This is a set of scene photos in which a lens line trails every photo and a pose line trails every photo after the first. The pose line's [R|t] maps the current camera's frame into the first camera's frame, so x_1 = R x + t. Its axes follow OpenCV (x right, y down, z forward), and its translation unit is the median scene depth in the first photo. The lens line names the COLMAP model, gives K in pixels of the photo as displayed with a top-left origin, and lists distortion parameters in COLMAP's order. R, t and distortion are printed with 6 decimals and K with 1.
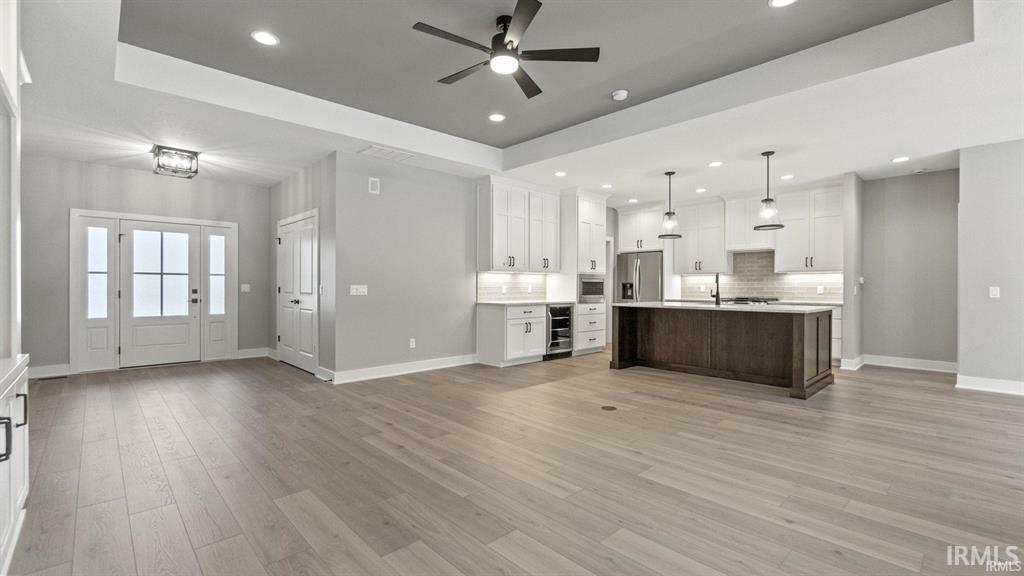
lens RADIAL K [[443.4, 0, 512.0], [0, 443.4, 288.0], [0, 0, 1]] dist [-0.001851, -0.000301]
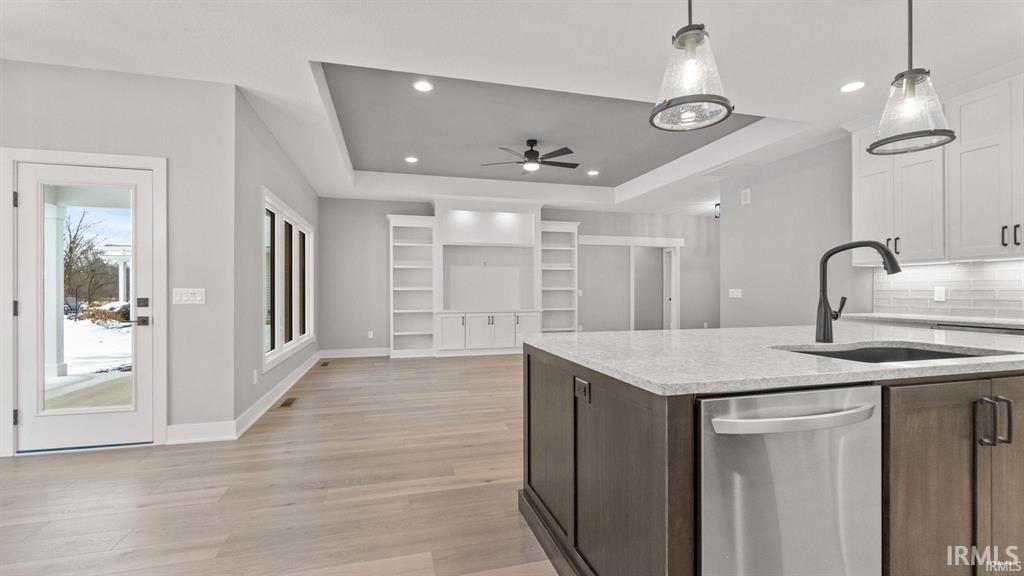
lens RADIAL K [[443.4, 0, 512.0], [0, 443.4, 288.0], [0, 0, 1]] dist [-0.001851, -0.000301]
pose [[-0.467271, -0.007589, -0.884081, 0.850734], [-0.001665, 0.999969, -0.007704, 0.000999], [0.884112, -0.002128, -0.467269, 0.936509]]
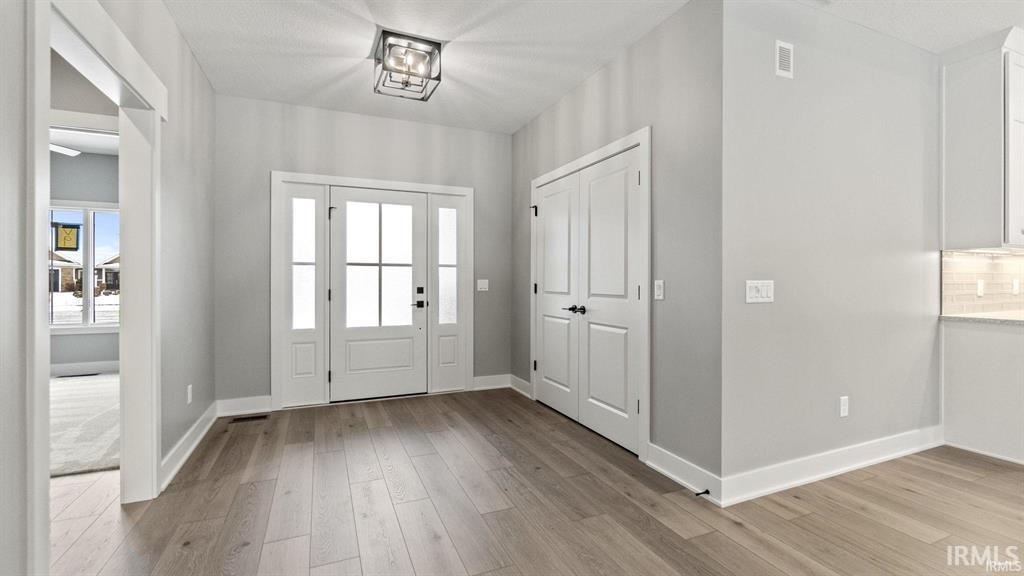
lens RADIAL K [[431.7, 0, 514.8], [0, 431.7, 281.4], [0, 0, 1]] dist [0.000783, 0.000015]
pose [[0.944744, -0.003351, -0.327791, -0.399166], [0.001906, 0.999987, -0.004728, -0.002970], [0.327802, 0.003842, 0.944739, 0.464811]]
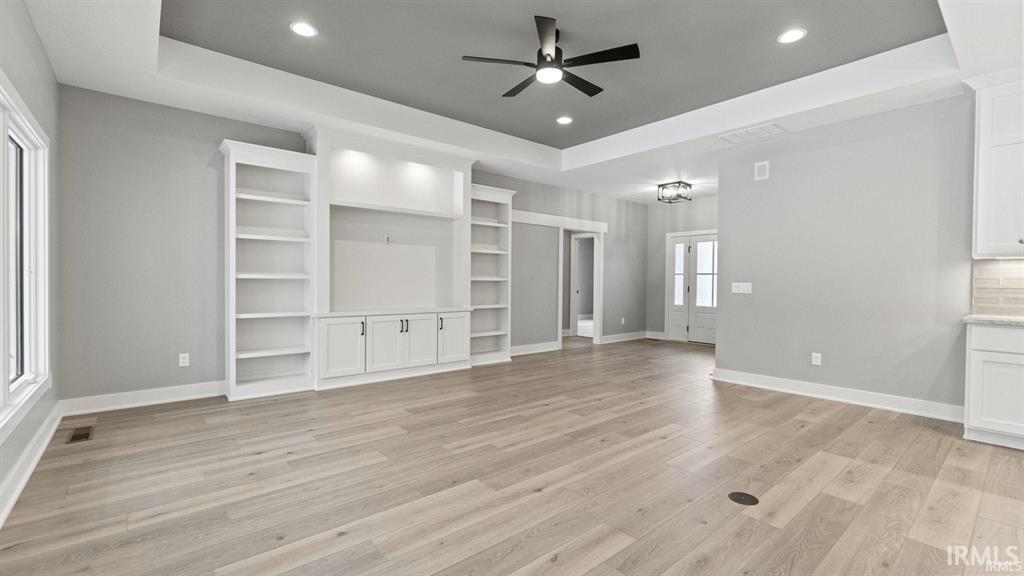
lens RADIAL K [[441.6, 0, 512.0], [0, 441.6, 285.4], [0, 0, 1]] dist [-0.001111, -0.000083]
pose [[-0.054336, 0.007249, -0.998496, 0.562411], [-0.012654, 0.999888, 0.007948, -0.001661], [0.998443, 0.013067, -0.054238, 0.515822]]
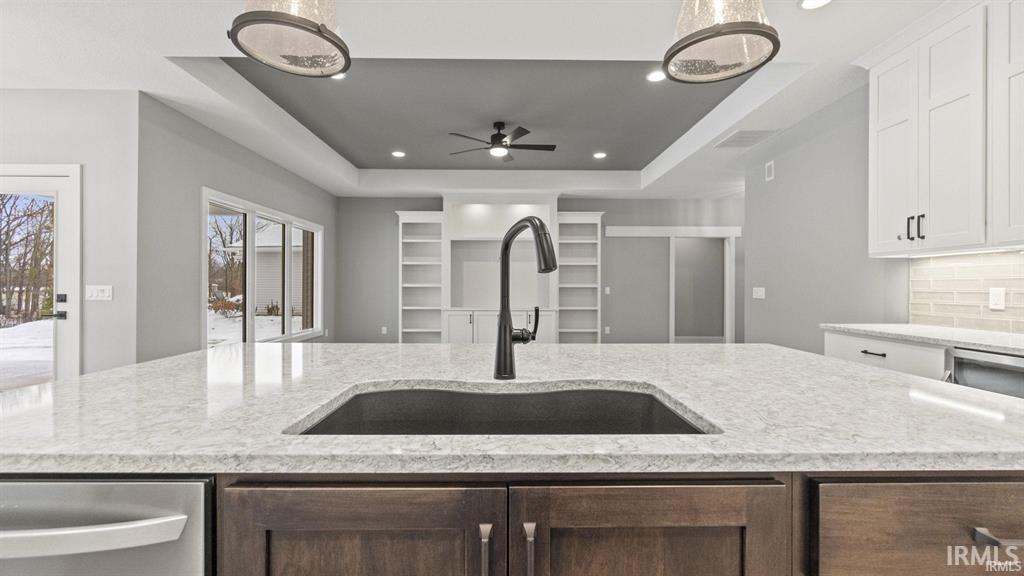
lens RADIAL K [[441.6, 0, 512.0], [0, 441.6, 285.4], [0, 0, 1]] dist [-0.001111, -0.000083]
pose [[-0.673681, -0.006220, -0.738996, 0.608937], [-0.006824, 0.999974, -0.002196, -0.005060], [0.738991, 0.003564, -0.673706, 1.129335]]
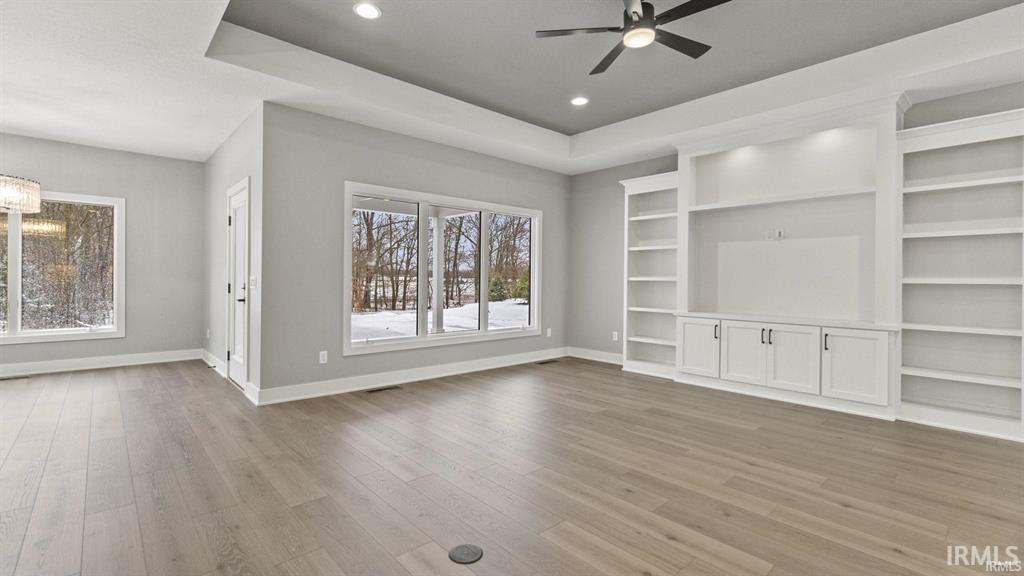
lens RADIAL K [[456.7, 0, 507.1], [0, 456.7, 275.8], [0, 0, 1]] dist [-0.000833, -0.000074]
pose [[-0.999698, -0.012478, 0.021155, 0.120530], [-0.012542, 0.999917, -0.002894, -0.005540], [-0.021117, -0.003158, -0.999772, 1.030475]]
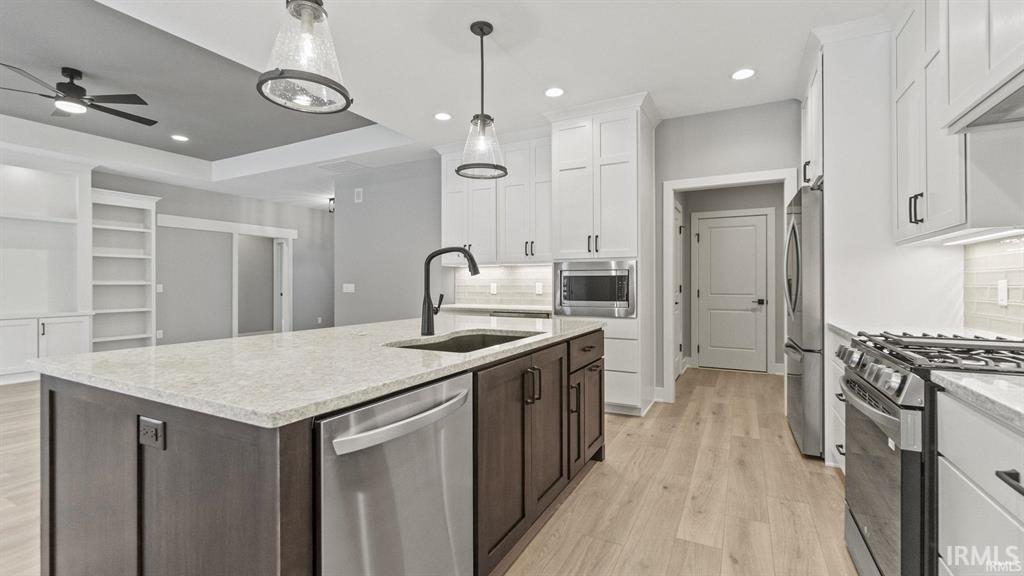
lens RADIAL K [[445.0, 0, 509.3], [0, 445.0, 283.4], [0, 0, 1]] dist [-0.003881, -0.000416]
pose [[0.324582, -0.003481, -0.945851, 0.823544], [-0.000245, 0.999993, -0.003764, -0.003132], [0.945857, 0.001454, 0.324579, 0.931970]]
